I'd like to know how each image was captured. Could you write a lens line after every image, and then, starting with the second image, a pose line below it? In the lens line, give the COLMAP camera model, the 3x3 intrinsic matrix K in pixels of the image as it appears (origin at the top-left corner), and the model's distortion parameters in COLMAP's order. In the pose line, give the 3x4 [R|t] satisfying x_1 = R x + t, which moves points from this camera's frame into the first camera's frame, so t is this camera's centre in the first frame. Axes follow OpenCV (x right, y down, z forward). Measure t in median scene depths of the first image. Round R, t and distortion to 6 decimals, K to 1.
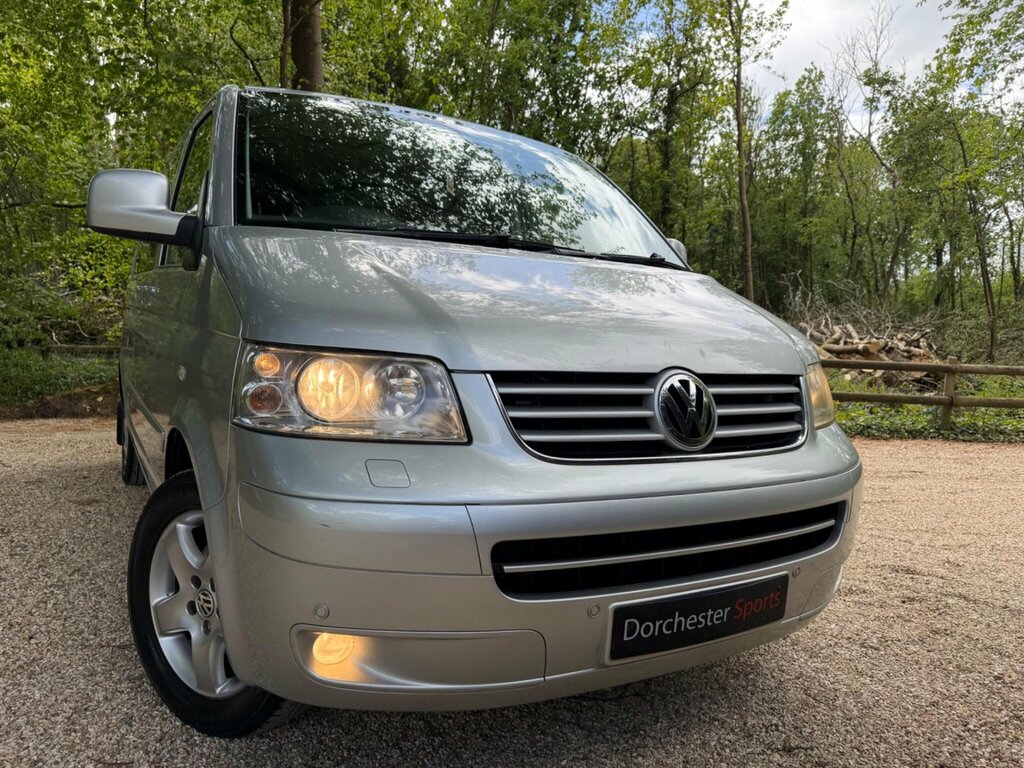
lens RADIAL K [[813.2, 0, 512.0], [0, 813.2, 384.0], [0, 0, 1]] dist [0.004131, -0.006592]
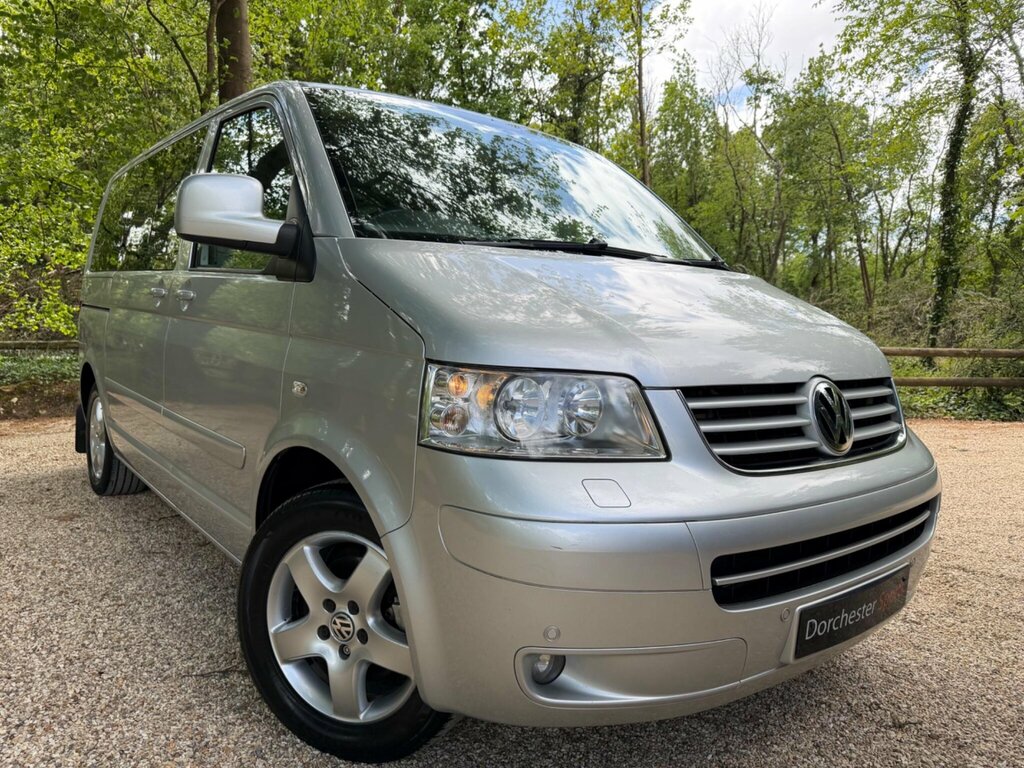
lens RADIAL K [[815.5, 0, 496.9], [0, 815.5, 377.9], [0, 0, 1]] dist [-0.000697, -0.002608]
pose [[0.988951, -0.022742, 0.146487, -0.301828], [0.020281, 0.999627, 0.018269, -0.037800], [-0.146848, -0.015096, 0.989044, 0.015439]]
